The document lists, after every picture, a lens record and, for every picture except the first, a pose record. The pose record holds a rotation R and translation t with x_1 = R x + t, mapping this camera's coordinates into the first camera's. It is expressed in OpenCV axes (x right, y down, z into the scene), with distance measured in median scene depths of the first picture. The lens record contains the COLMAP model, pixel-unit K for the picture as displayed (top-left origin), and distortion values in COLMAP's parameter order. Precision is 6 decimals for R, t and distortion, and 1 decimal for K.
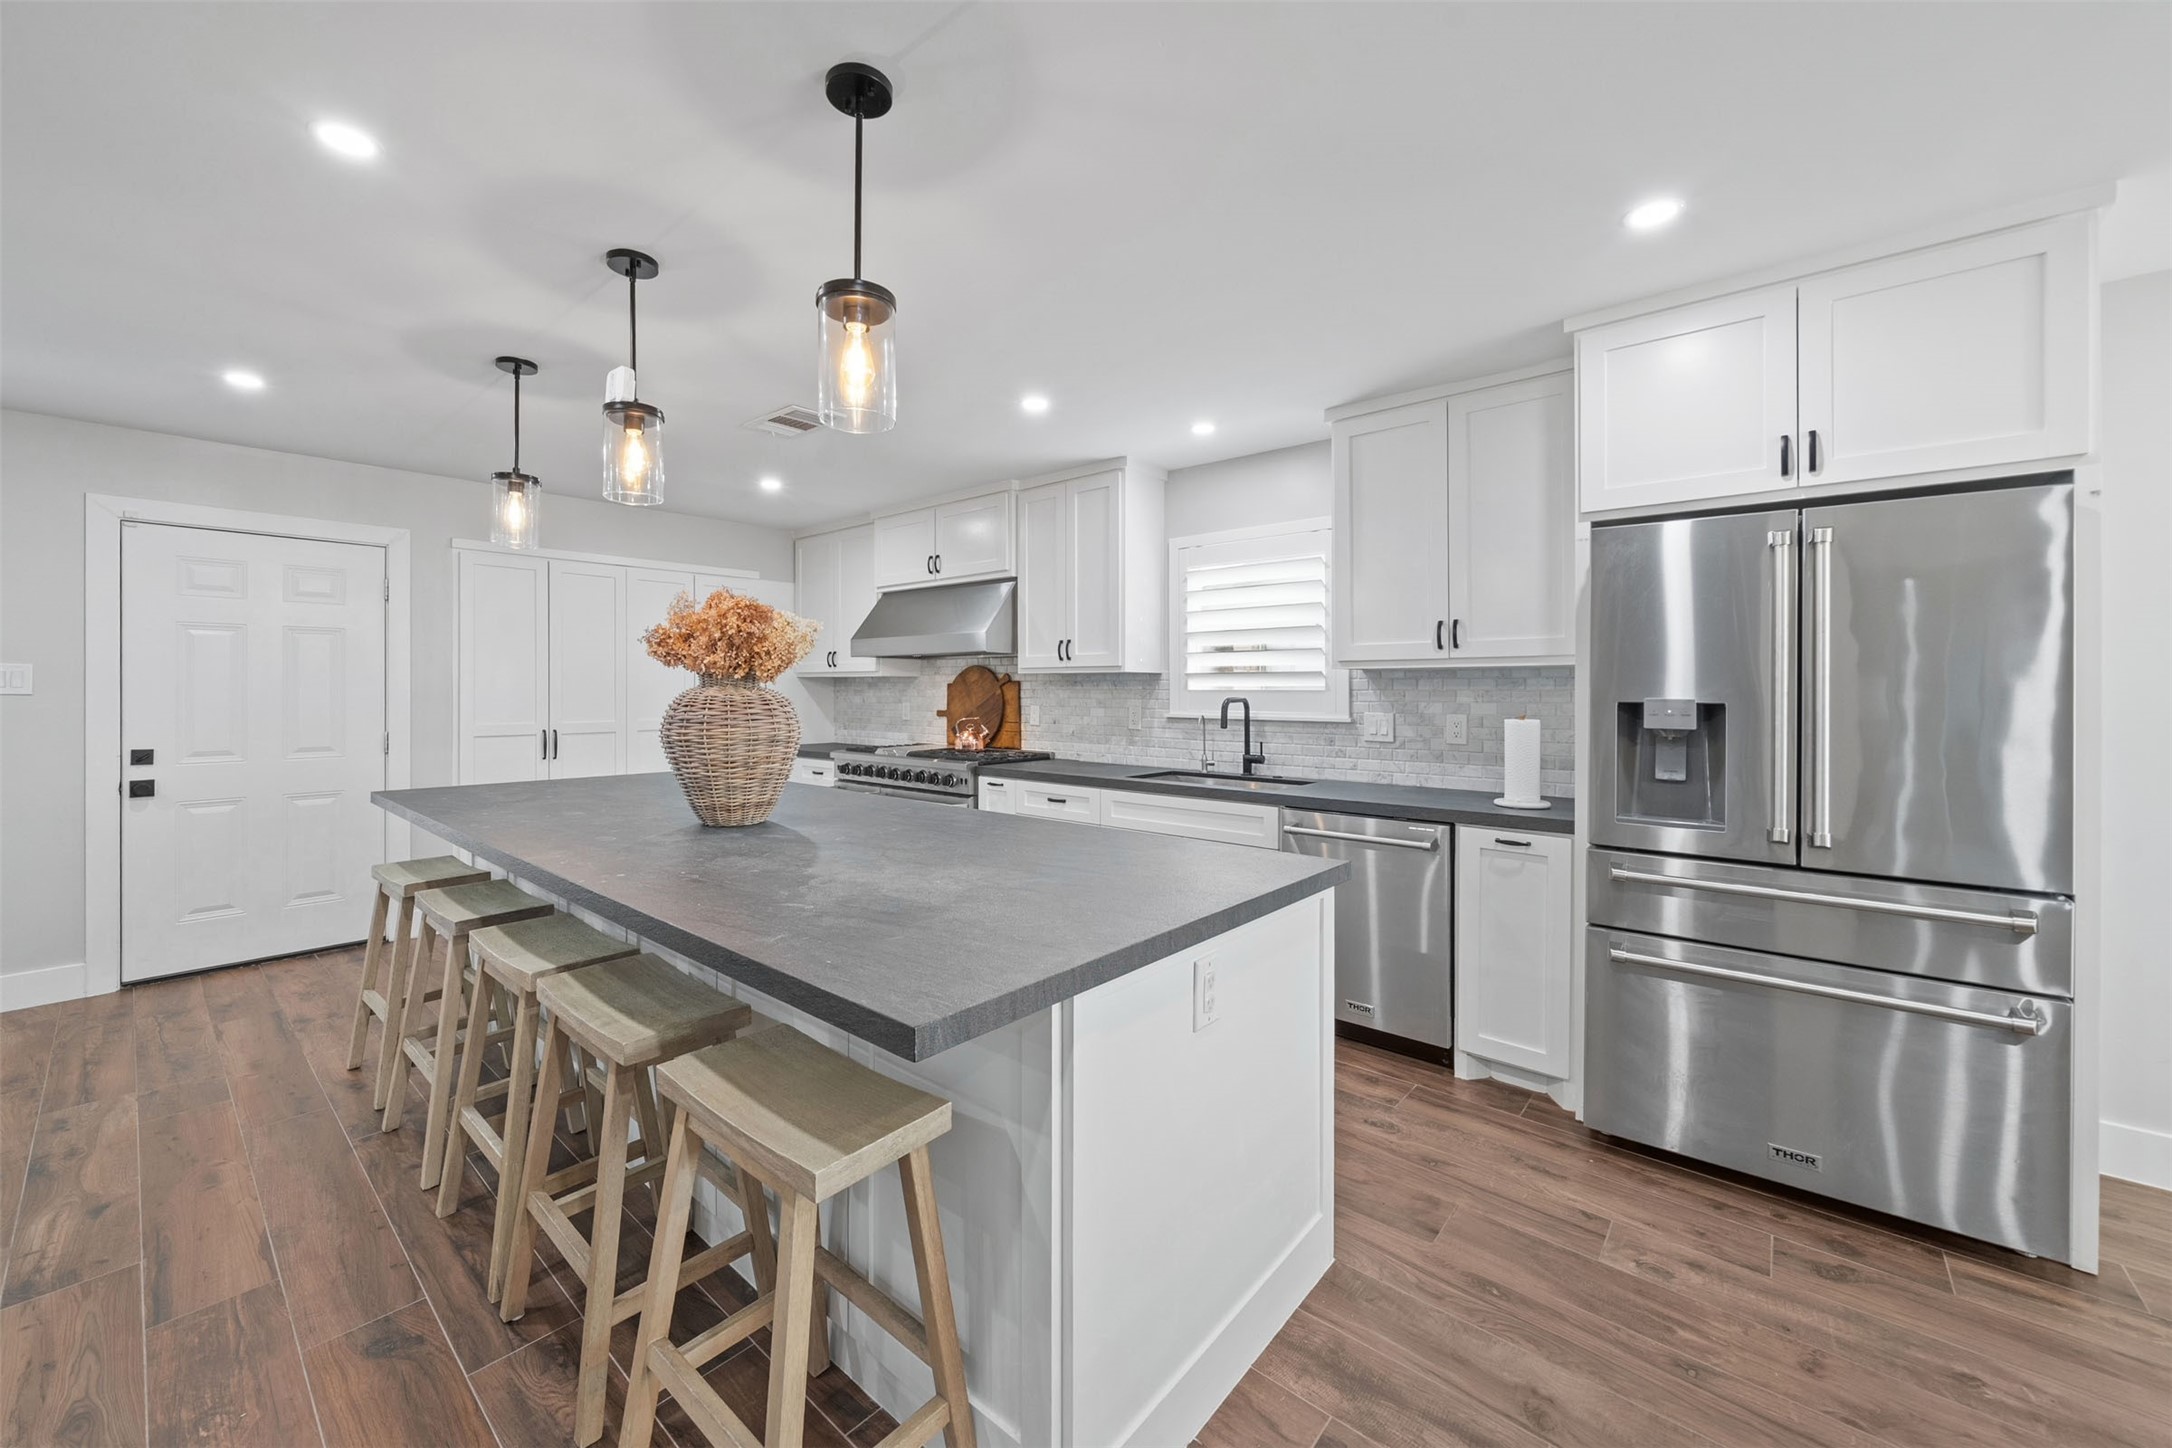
lens RADIAL K [[826.3, 0, 1062.2], [0, 826.3, 691.5], [0, 0, 1]] dist [-0.001363, 0.000187]
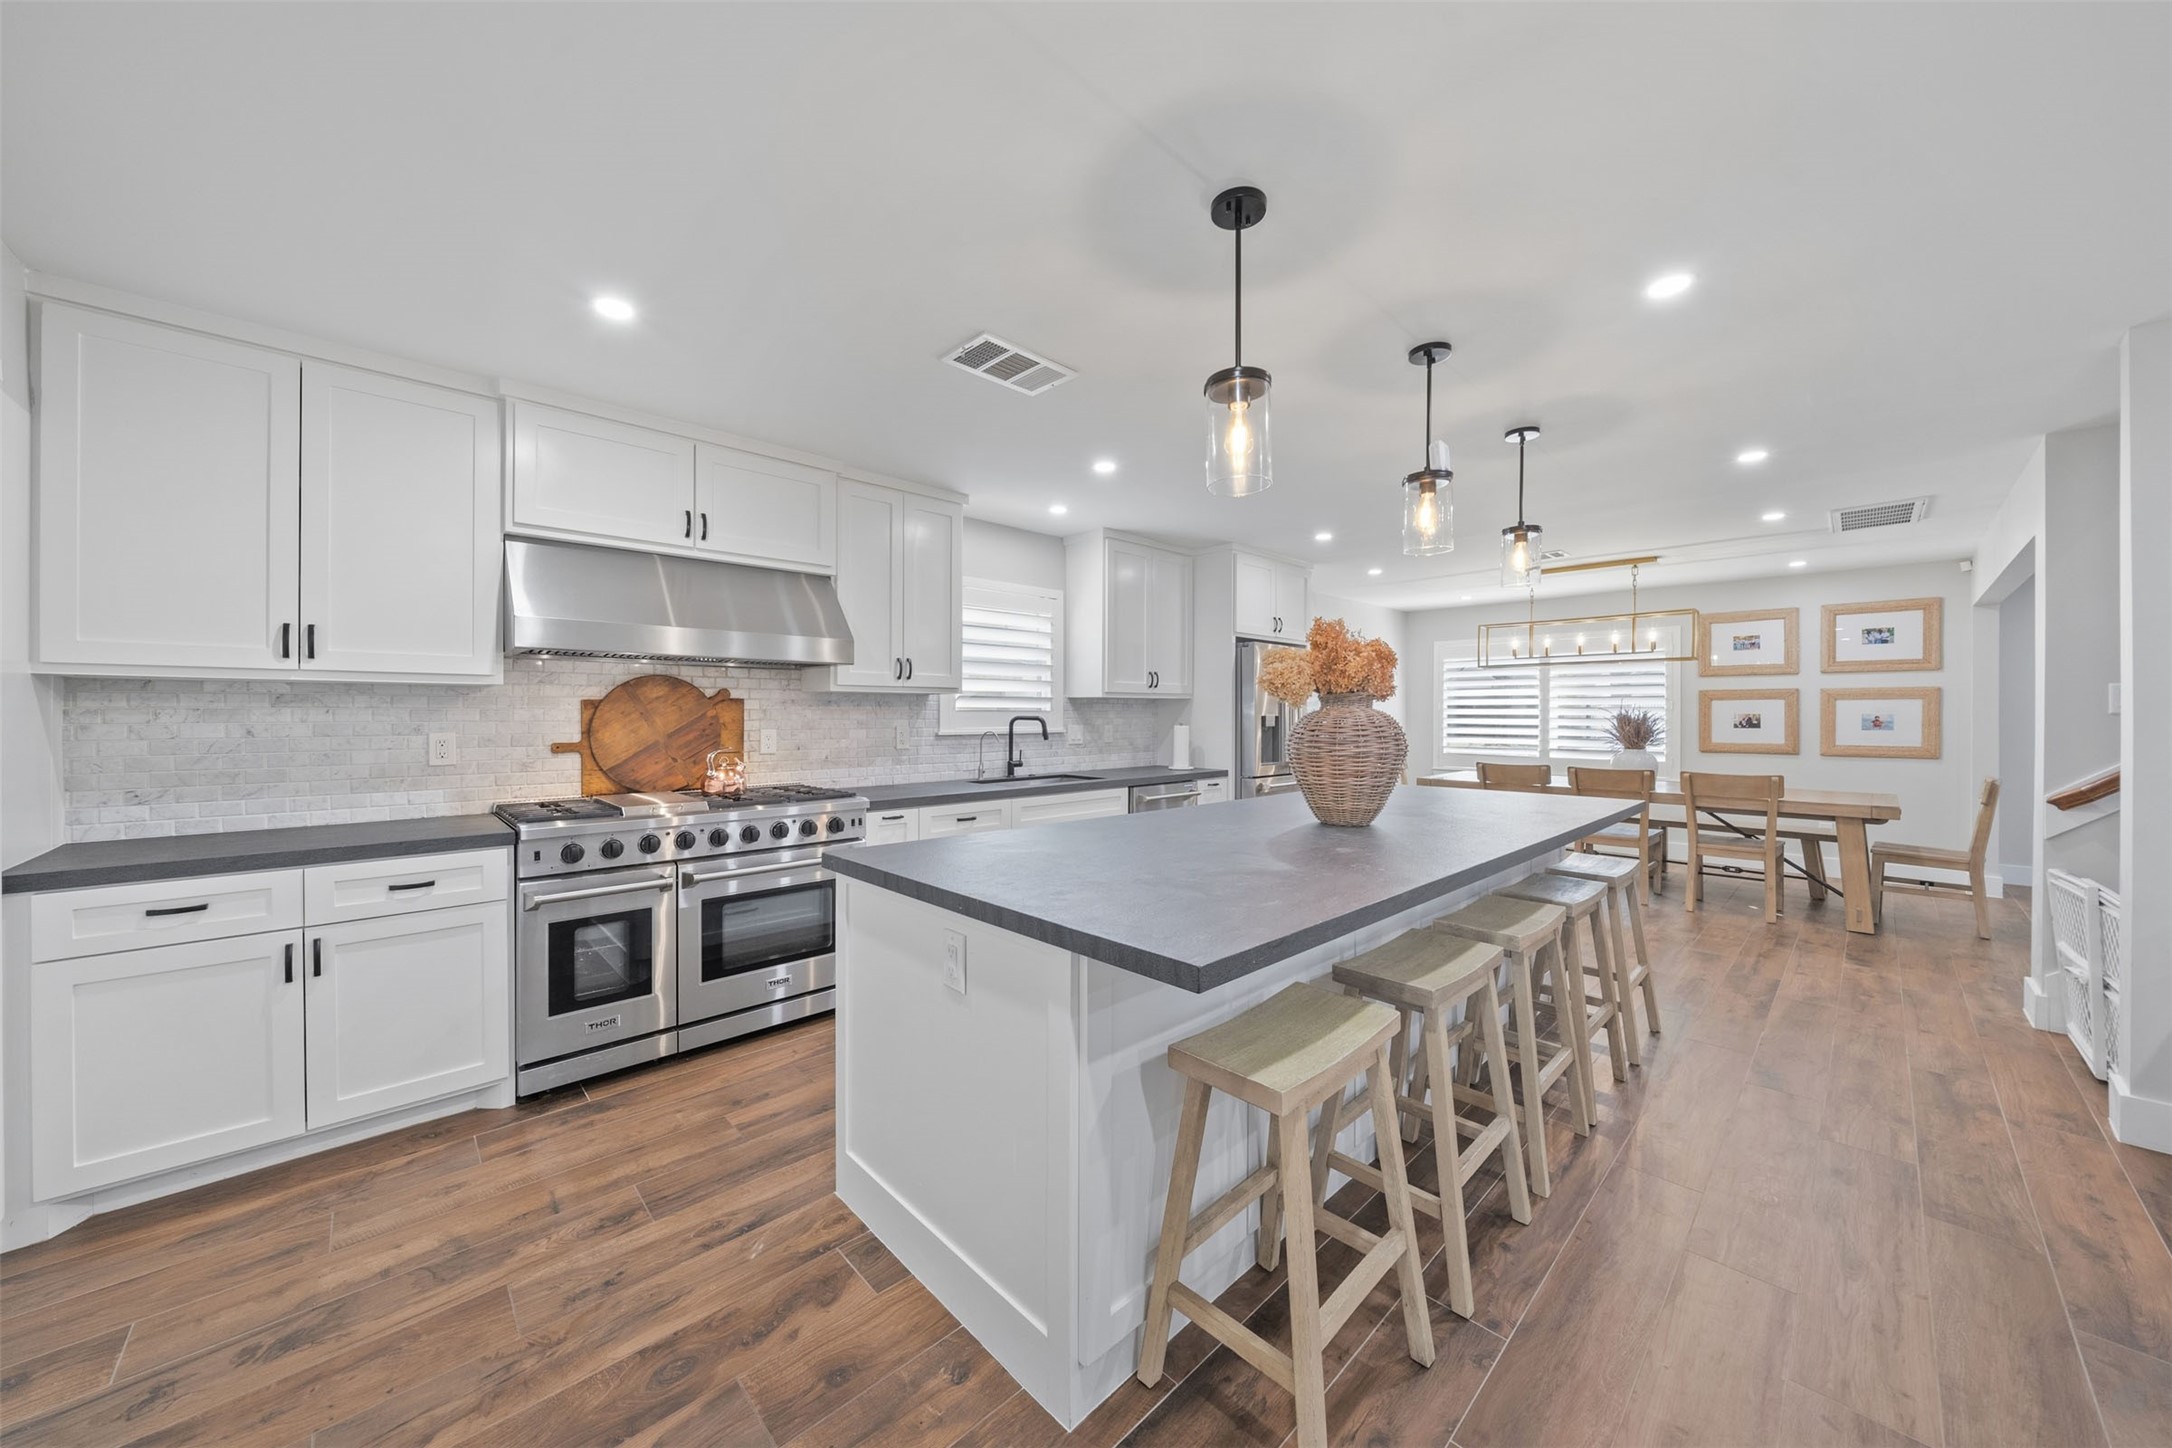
lens RADIAL K [[752.3, 0, 1075.3], [0, 752.3, 717.4], [0, 0, 1]] dist [-0.006076, 0.000008]
pose [[0.099345, -0.009618, 0.995007, -0.955691], [-0.000445, 0.999953, 0.009711, -0.002577], [-0.995053, -0.001407, 0.099336, 0.810533]]
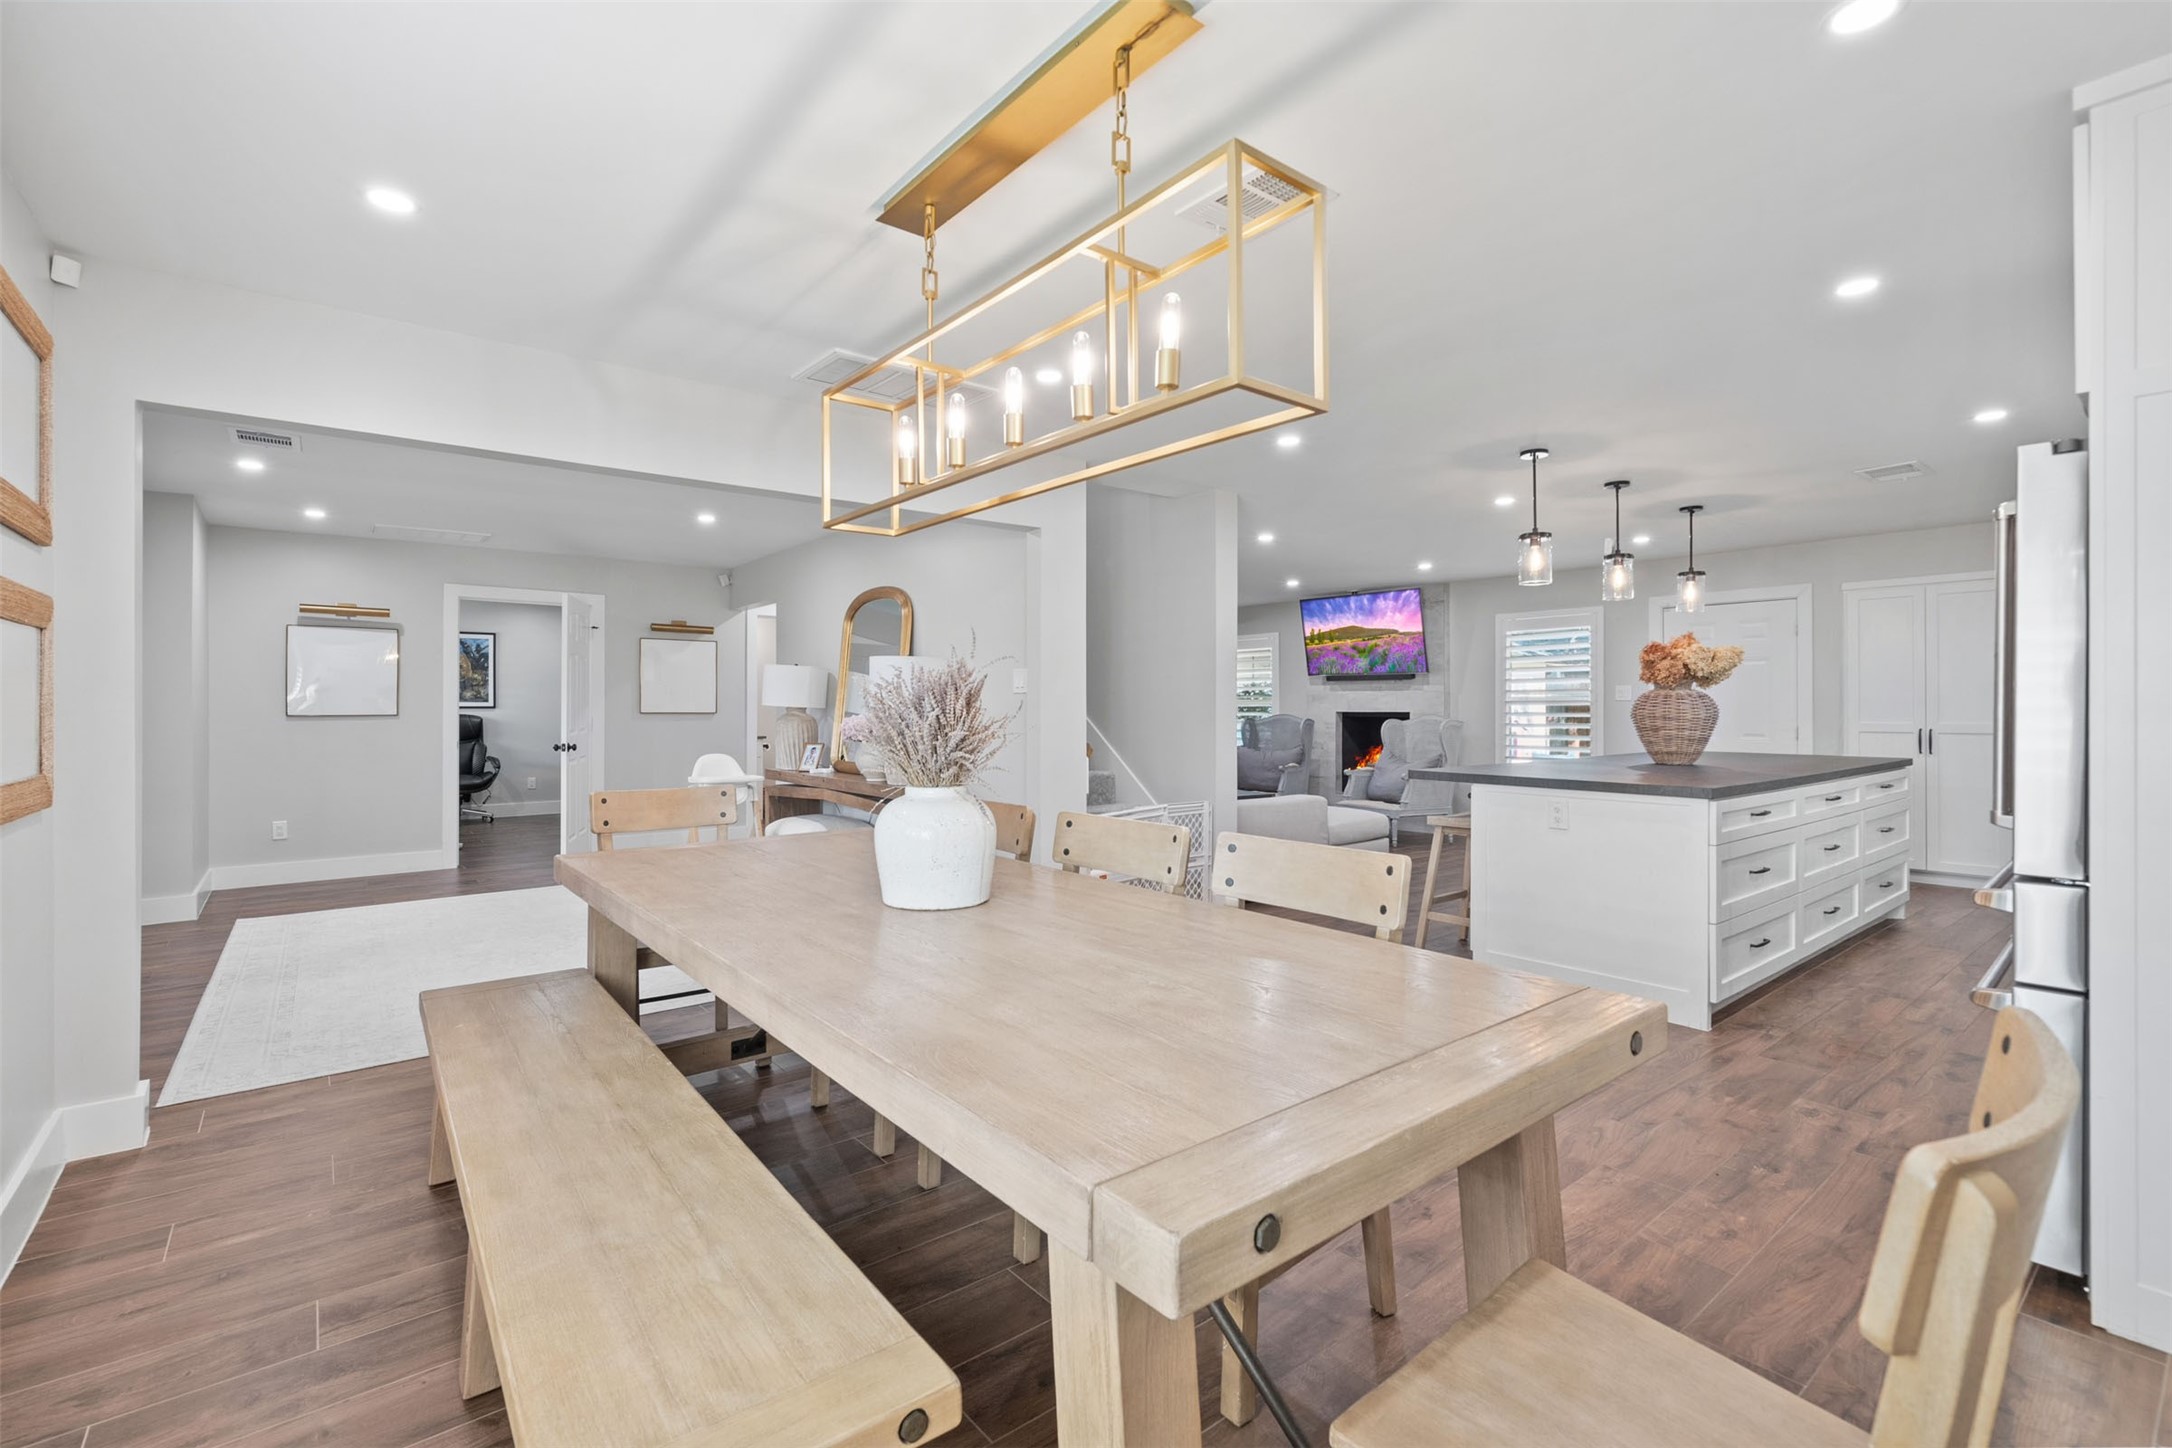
lens RADIAL K [[962.1, 0, 1086.0], [0, 962.1, 724.0], [0, 0, 1]] dist [-0.000436, -0.000081]
pose [[-0.175989, 0.004982, -0.984380, 1.271408], [0.002006, 0.999987, 0.004702, 0.040107], [0.984390, -0.001147, -0.175996, 0.073977]]
